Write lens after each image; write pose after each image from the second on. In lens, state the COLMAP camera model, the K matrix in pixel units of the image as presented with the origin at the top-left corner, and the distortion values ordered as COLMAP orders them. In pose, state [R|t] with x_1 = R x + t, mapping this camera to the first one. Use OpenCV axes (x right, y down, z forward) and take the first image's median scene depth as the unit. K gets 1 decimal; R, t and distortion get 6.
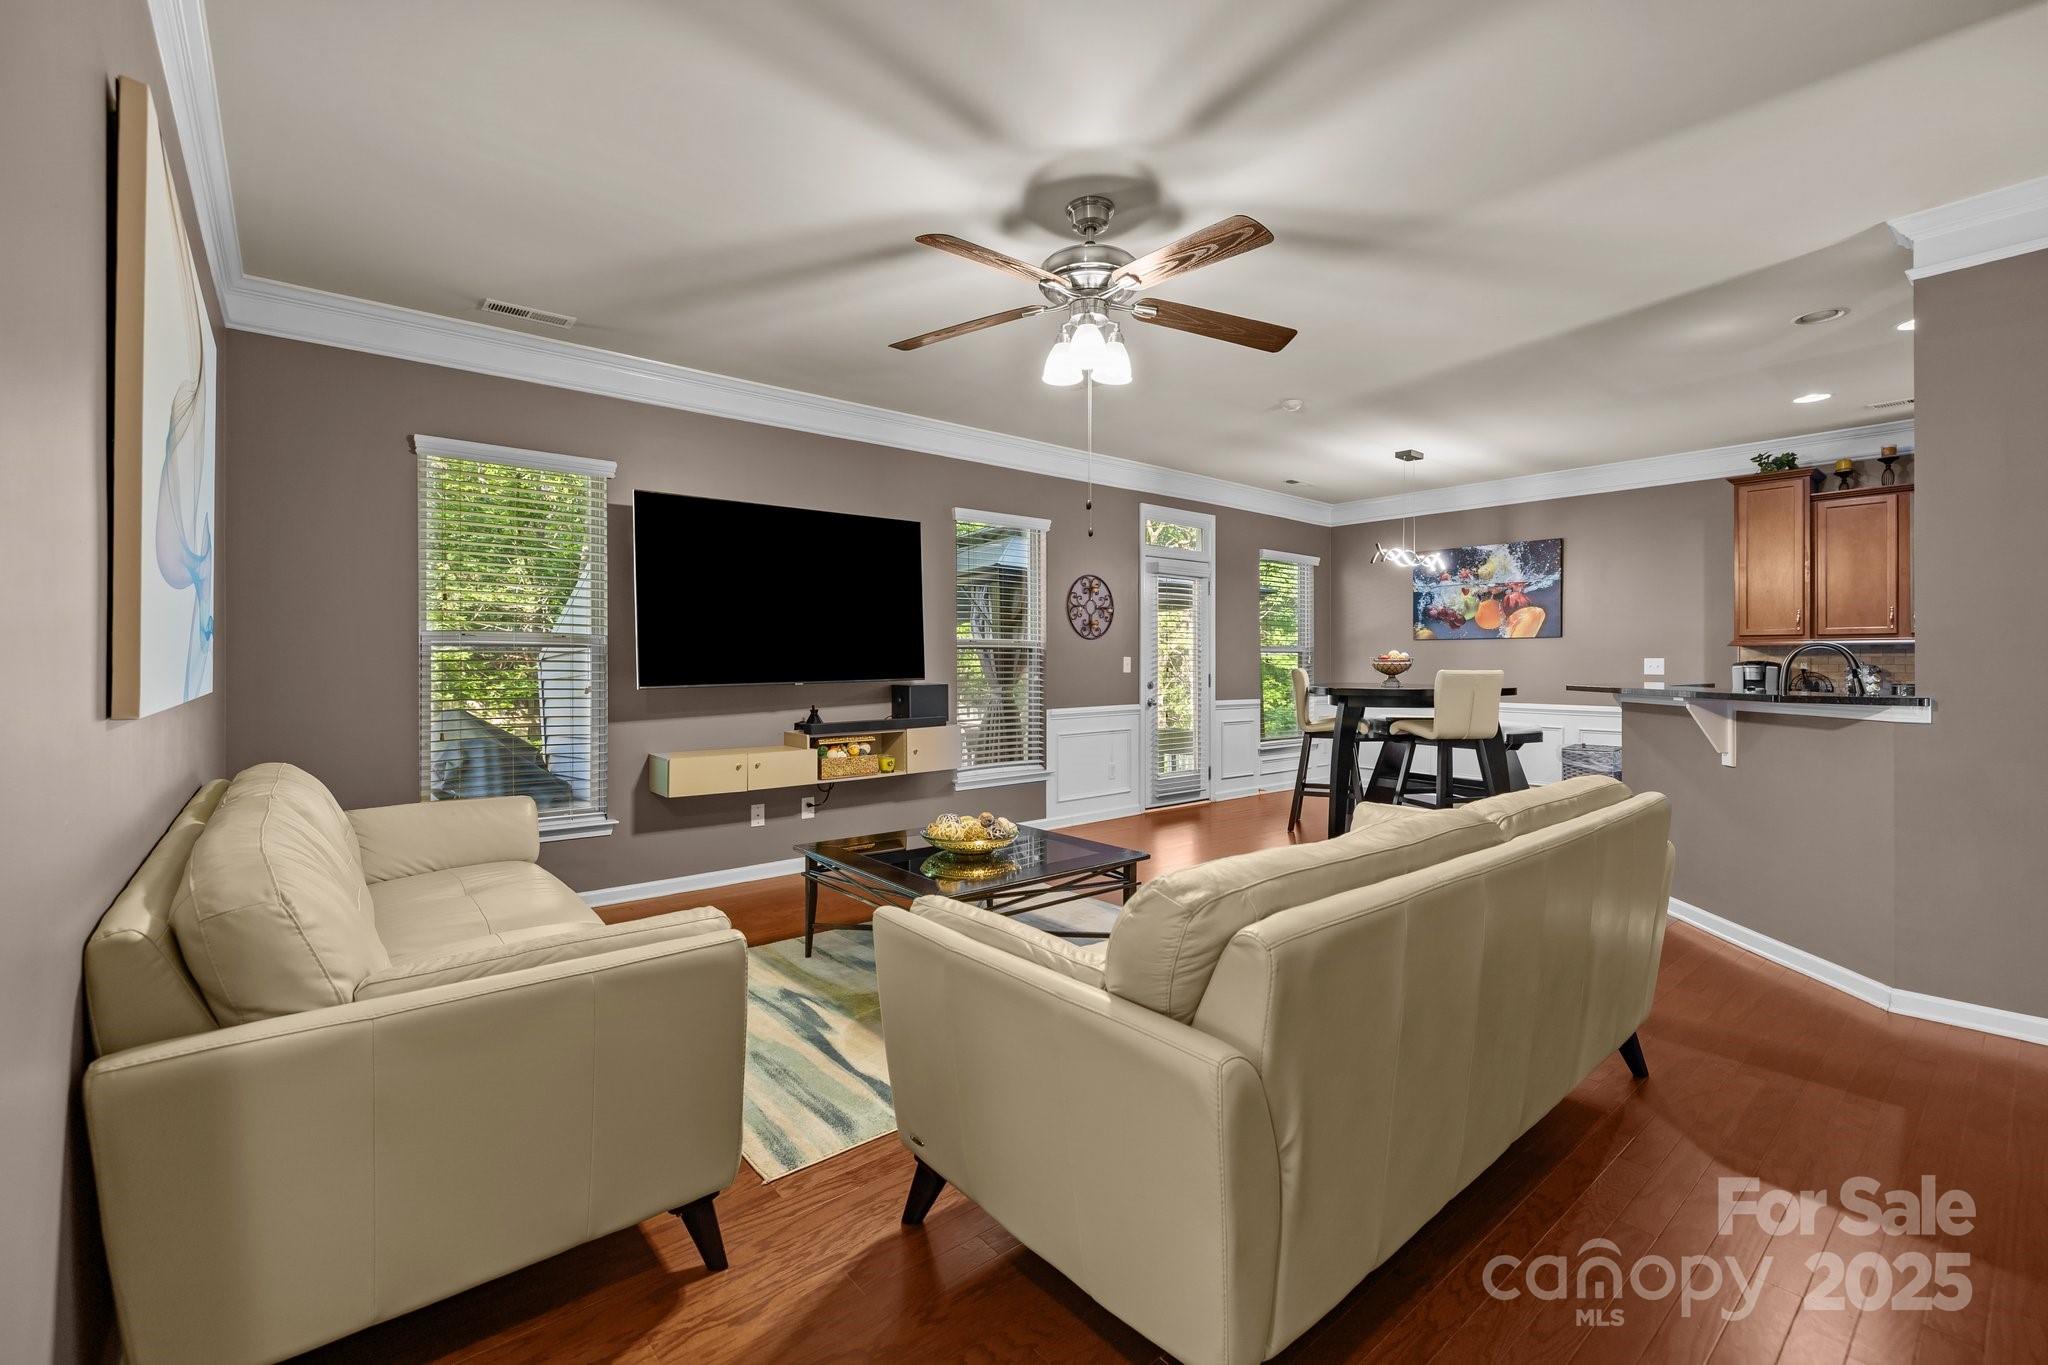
lens RADIAL K [[873.6, 0, 1019.2], [0, 873.6, 654.1], [0, 0, 1]] dist [0.000921, -0.000055]
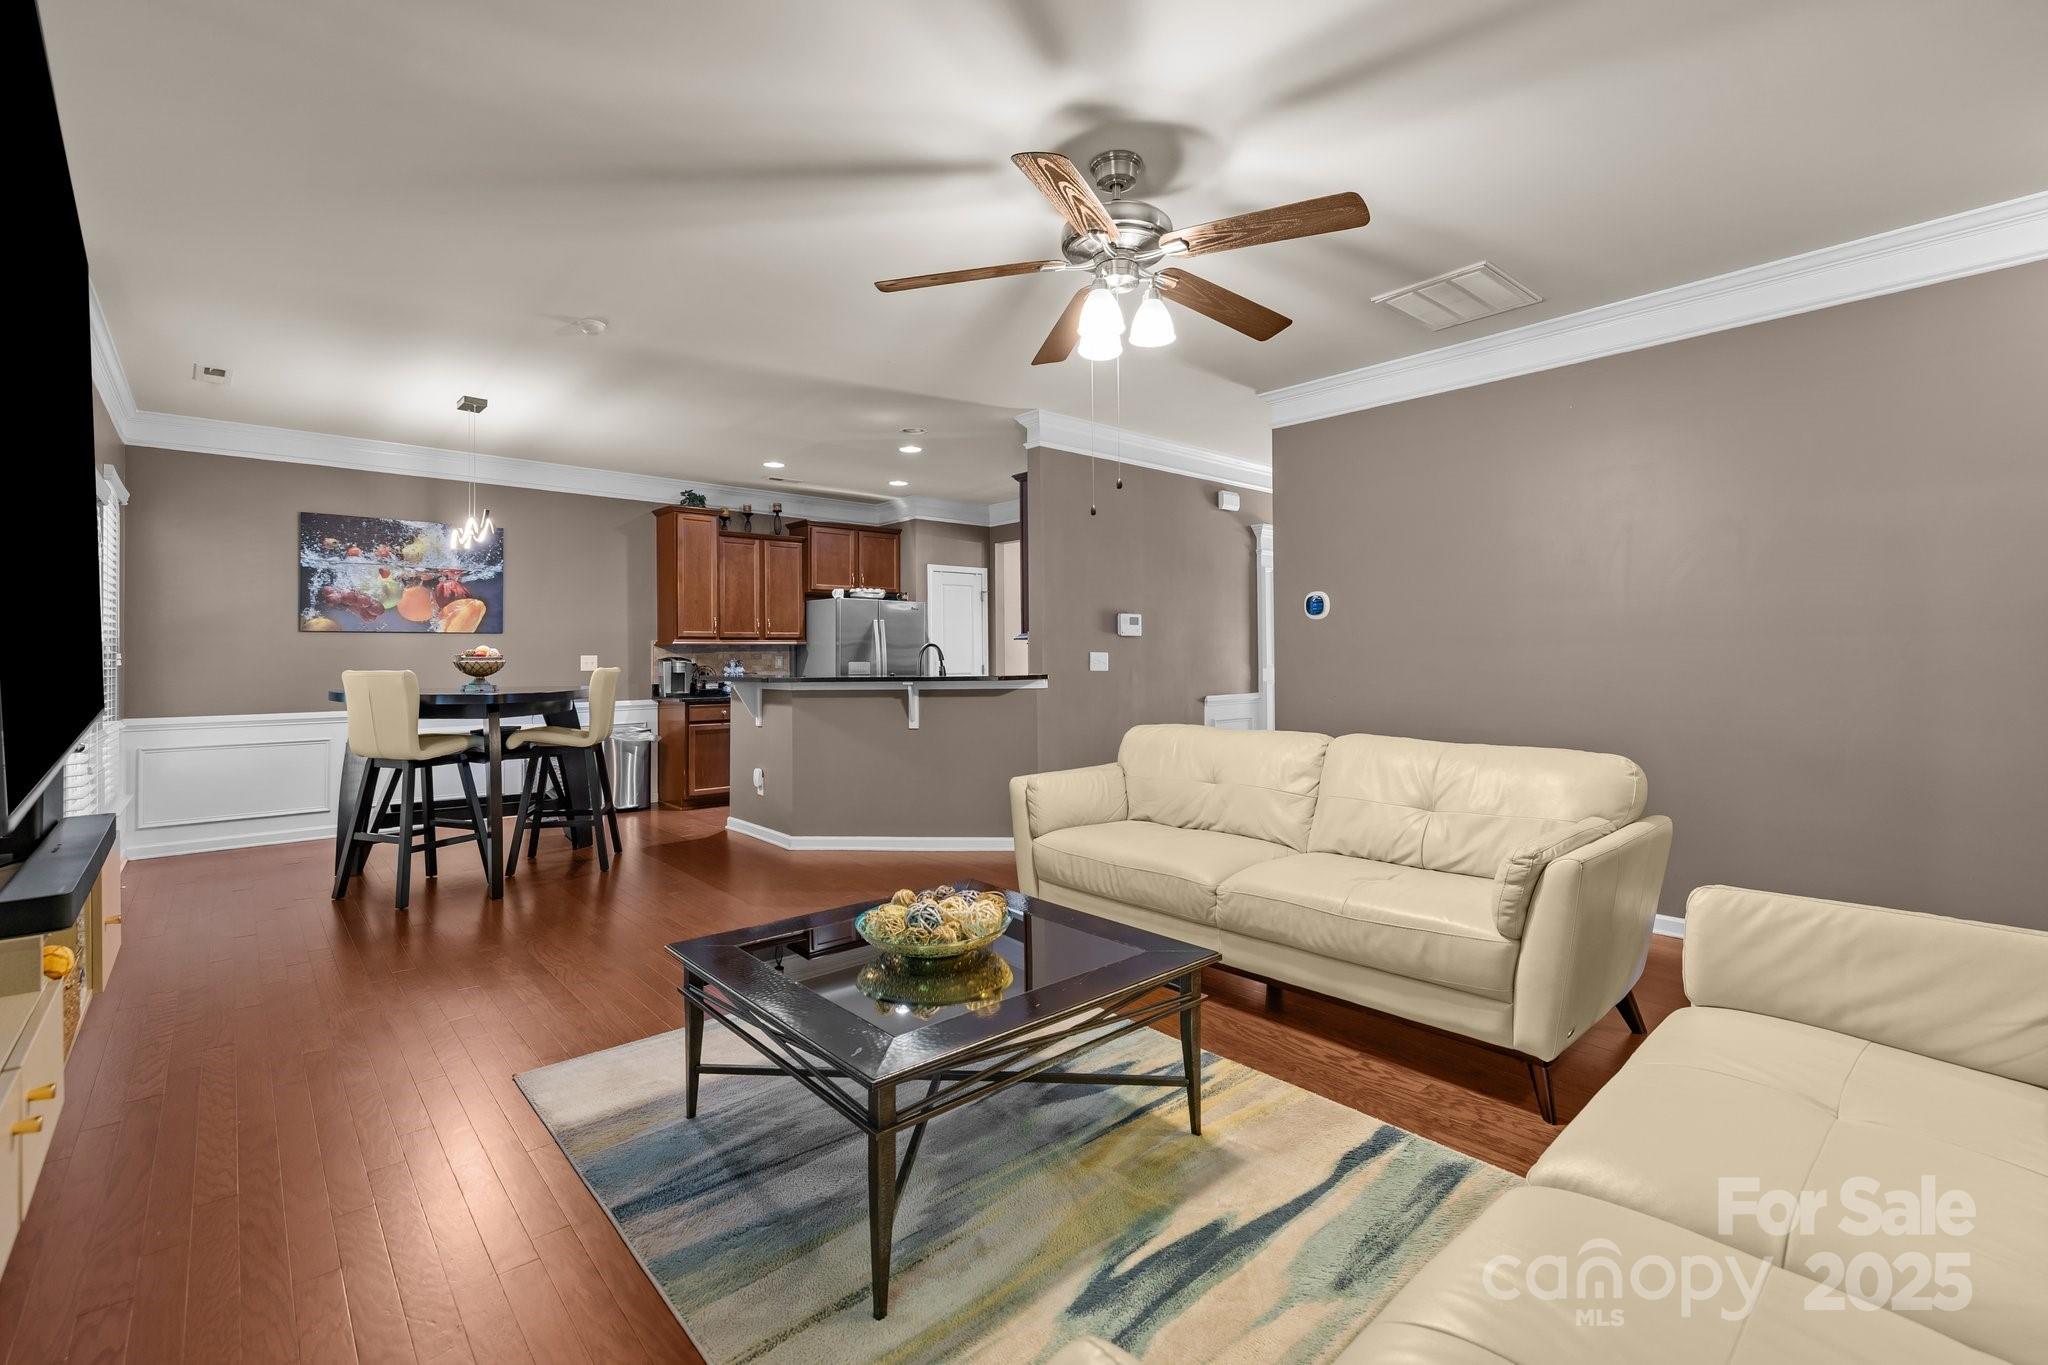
lens RADIAL K [[873.6, 0, 1020.0], [0, 873.6, 650.0], [0, 0, 1]] dist [0.000921, -0.000055]
pose [[-0.037884, 0.004494, 0.999272, -0.367346], [-0.000303, 0.999990, -0.004509, 0.003450], [-0.999282, -0.000473, -0.037883, 0.500992]]
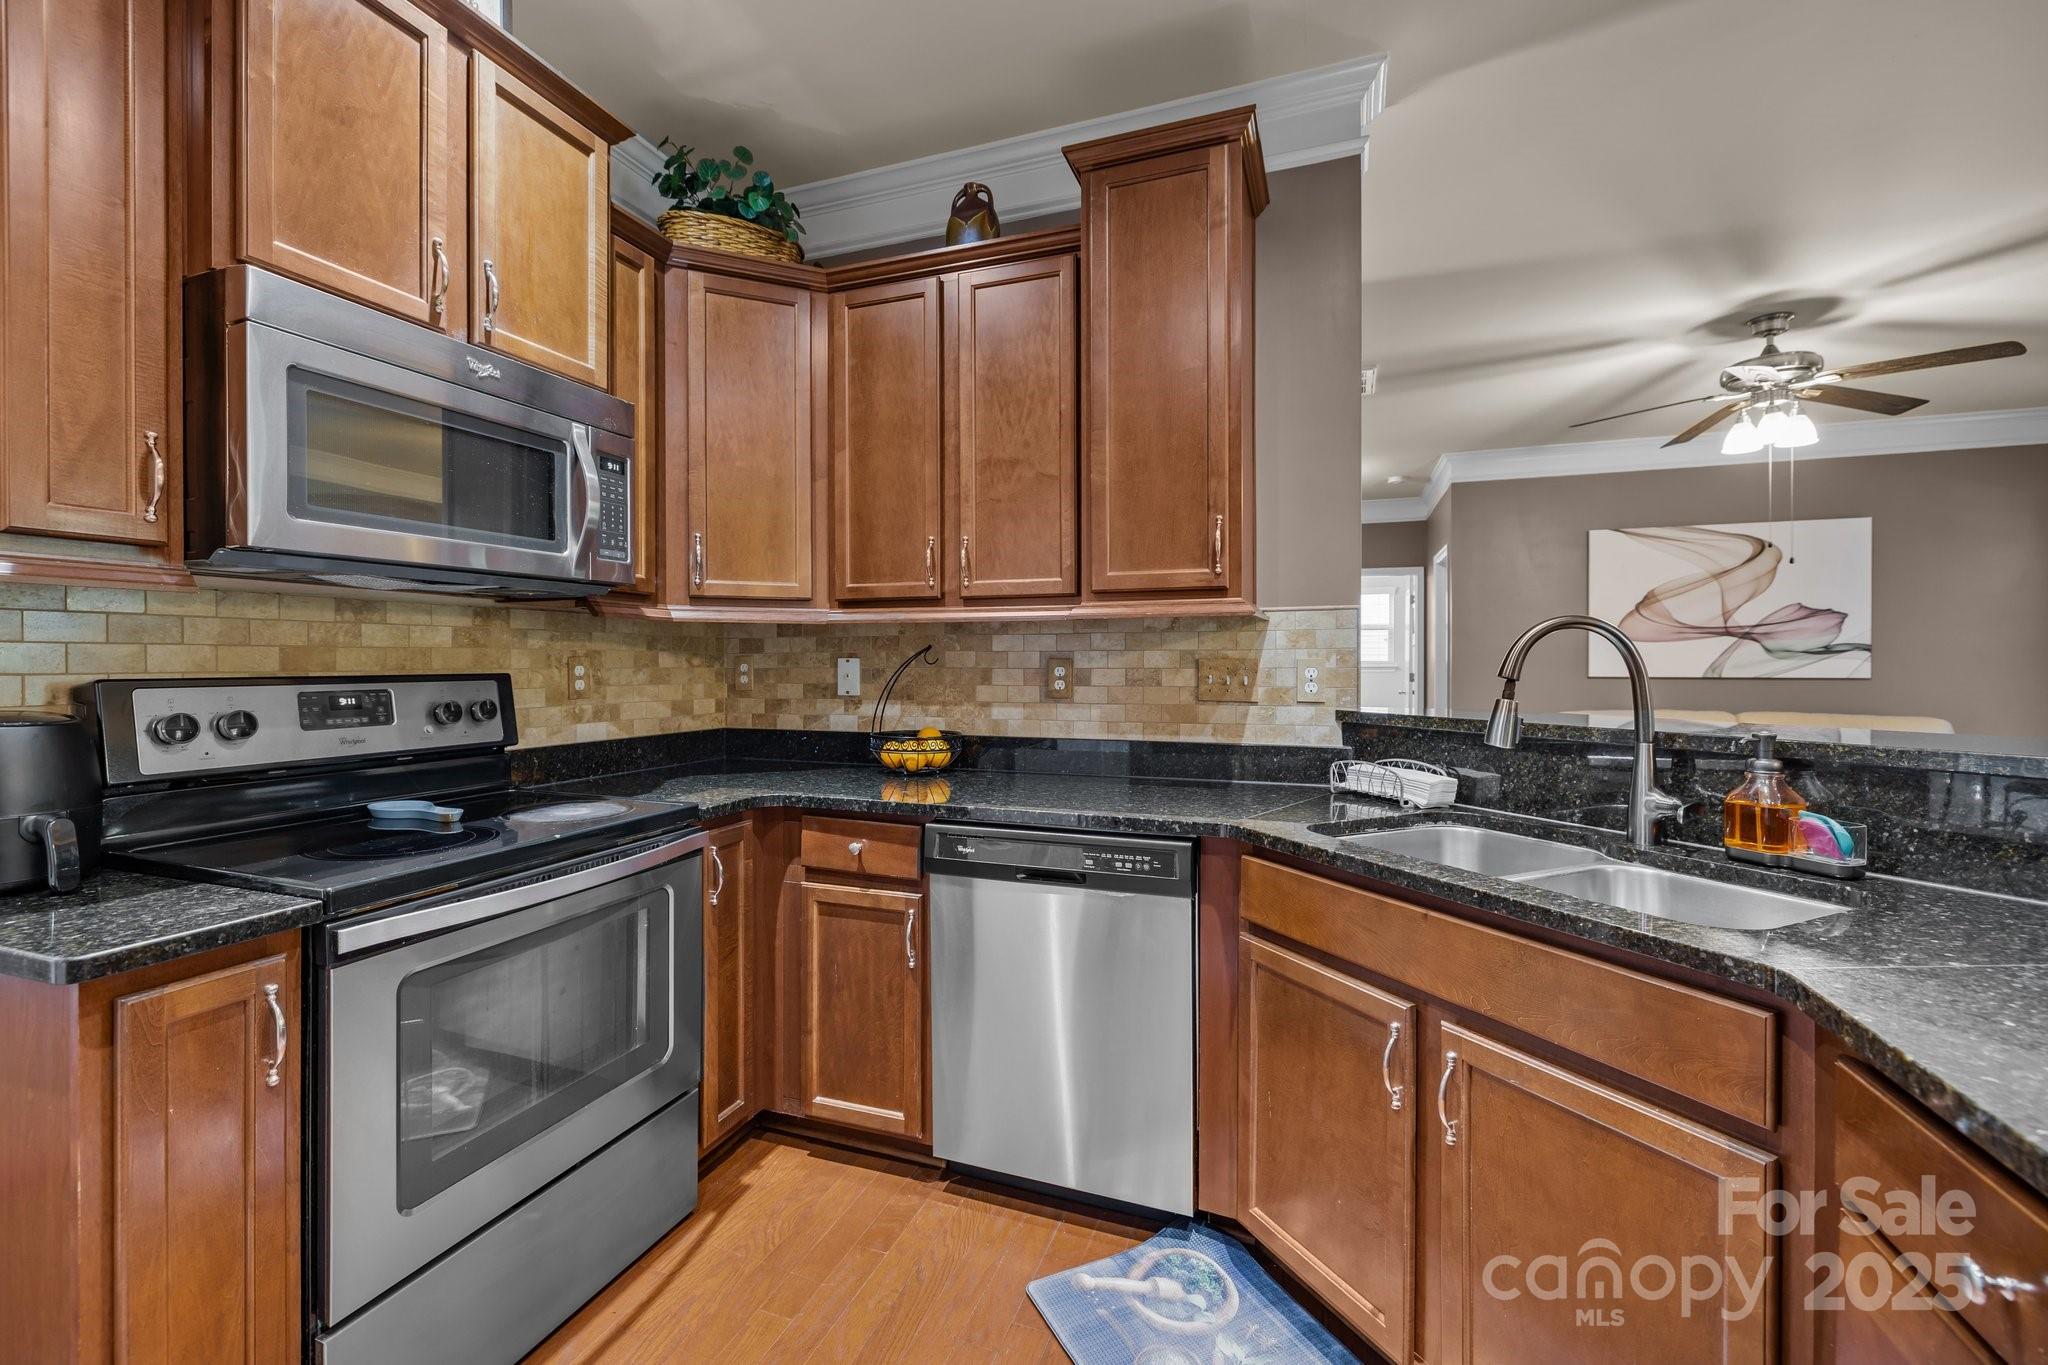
lens RADIAL K [[873.6, 0, 1013.3], [0, 873.6, 670.9], [0, 0, 1]] dist [0.000921, -0.000055]
pose [[-0.863660, 0.002486, -0.504068, 0.762914], [0.003828, 0.999991, -0.001628, 0.008036], [0.504060, -0.003335, -0.863662, 0.688961]]
